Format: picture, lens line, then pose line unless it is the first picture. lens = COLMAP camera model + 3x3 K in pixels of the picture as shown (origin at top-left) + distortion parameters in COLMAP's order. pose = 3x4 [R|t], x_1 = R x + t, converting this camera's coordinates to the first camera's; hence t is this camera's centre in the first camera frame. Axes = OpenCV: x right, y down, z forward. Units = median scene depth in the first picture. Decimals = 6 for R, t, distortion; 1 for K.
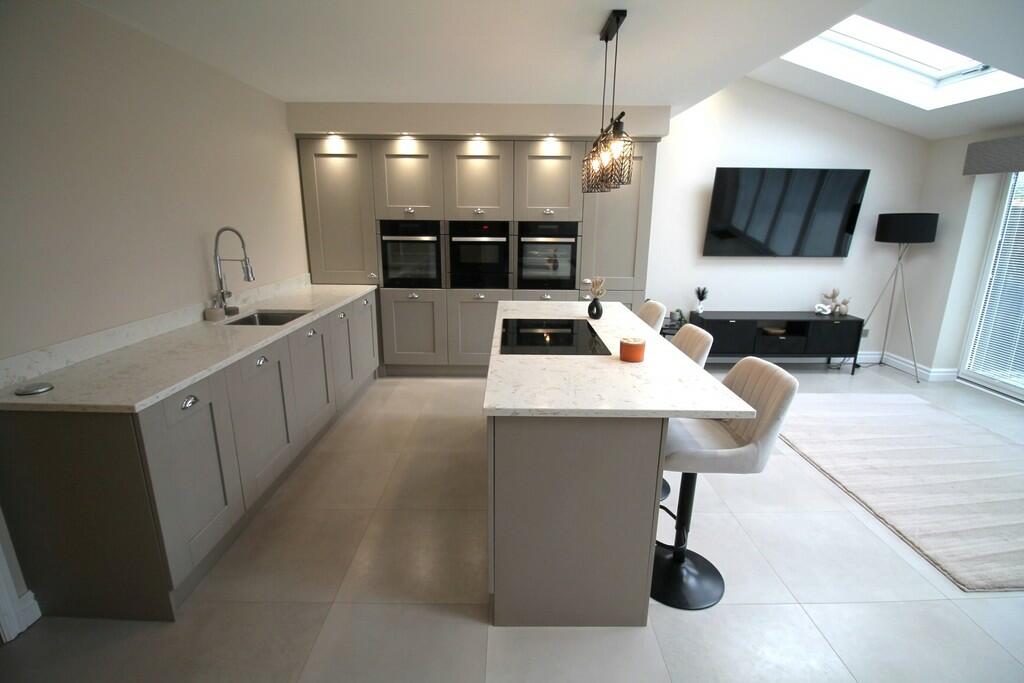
lens RADIAL K [[490.8, 0, 512.0], [0, 490.8, 341.5], [0, 0, 1]] dist [-0.000512, -0.000022]
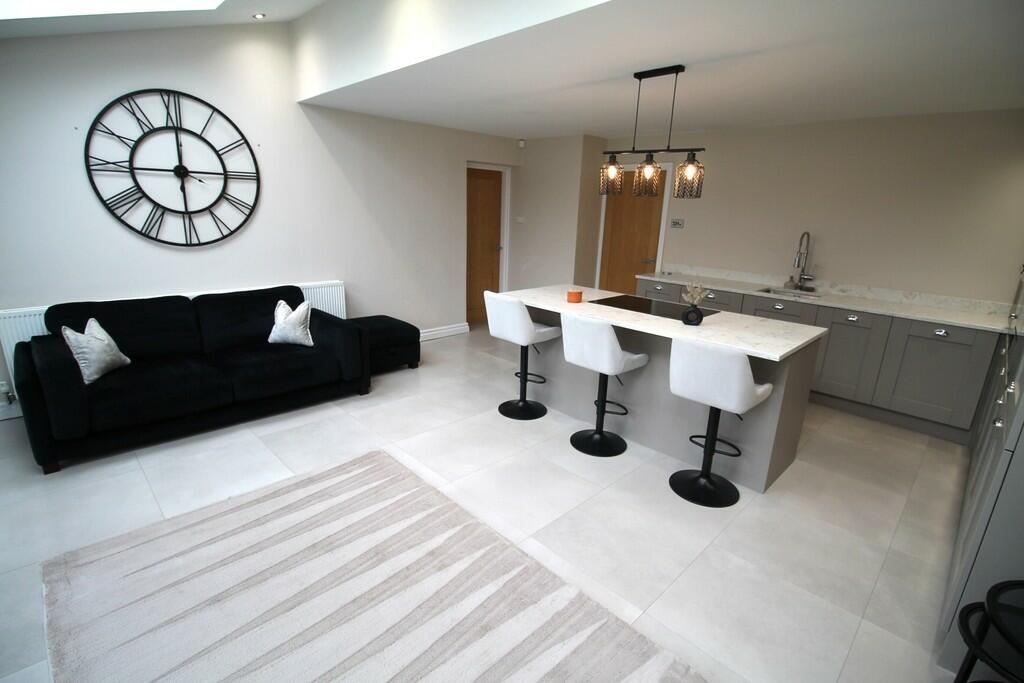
lens RADIAL K [[482.4, 0, 512.0], [0, 482.4, 341.5], [0, 0, 1]] dist [-0.011546, 0.000136]
pose [[-0.719626, 0.150560, -0.677843, 0.727997], [-0.216457, 0.878921, 0.425022, -0.233618], [0.659761, 0.452581, -0.599905, 0.919226]]
